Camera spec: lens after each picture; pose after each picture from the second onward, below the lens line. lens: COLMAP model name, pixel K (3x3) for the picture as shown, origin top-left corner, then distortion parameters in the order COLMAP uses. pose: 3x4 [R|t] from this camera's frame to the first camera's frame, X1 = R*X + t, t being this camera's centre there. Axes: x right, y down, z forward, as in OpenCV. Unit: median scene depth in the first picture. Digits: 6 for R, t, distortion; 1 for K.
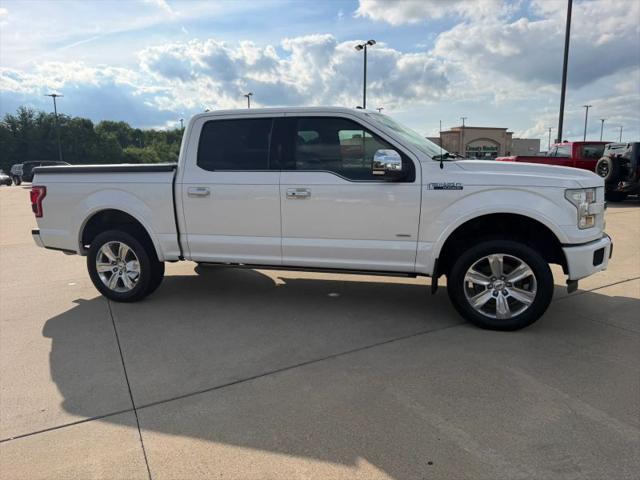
lens RADIAL K [[455.1, 0, 312.8], [0, 455.1, 245.4], [0, 0, 1]] dist [0.017433, -0.022127]
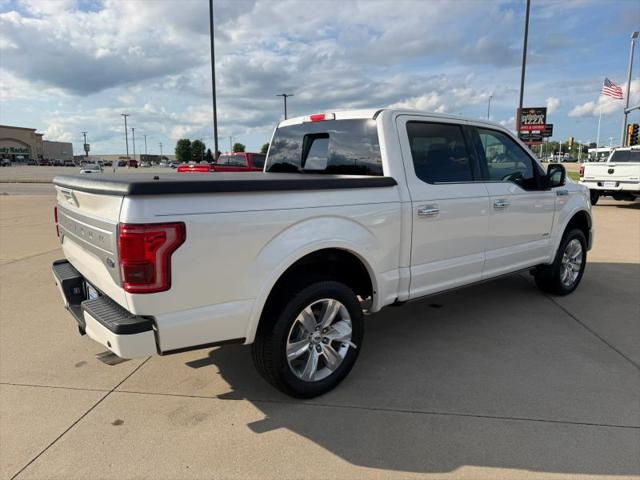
lens RADIAL K [[455.1, 0, 315.8], [0, 455.1, 241.0], [0, 0, 1]] dist [0.017433, -0.022127]
pose [[0.565868, -0.118612, 0.815920, -0.158791], [0.133499, 0.989721, 0.051292, -0.020580], [-0.813616, 0.079900, 0.575886, 0.109697]]
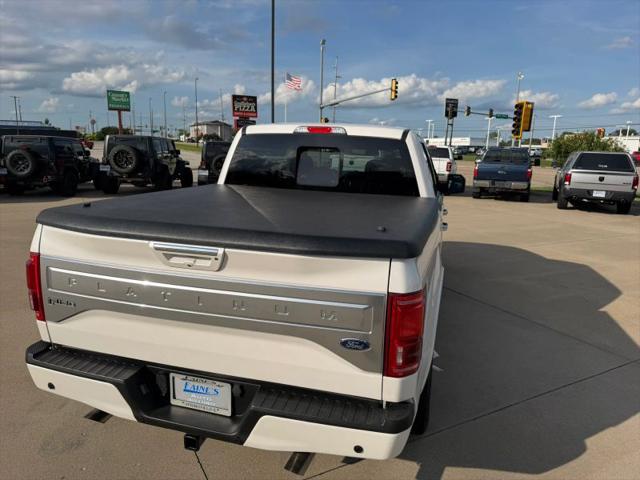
lens RADIAL K [[455.1, 0, 314.8], [0, 455.1, 237.9], [0, 0, 1]] dist [0.017433, -0.022127]
pose [[-0.029215, -0.177169, 0.983747, -0.172310], [0.146457, 0.972787, 0.179545, -0.044584], [-0.988785, 0.149322, -0.002472, 0.193876]]
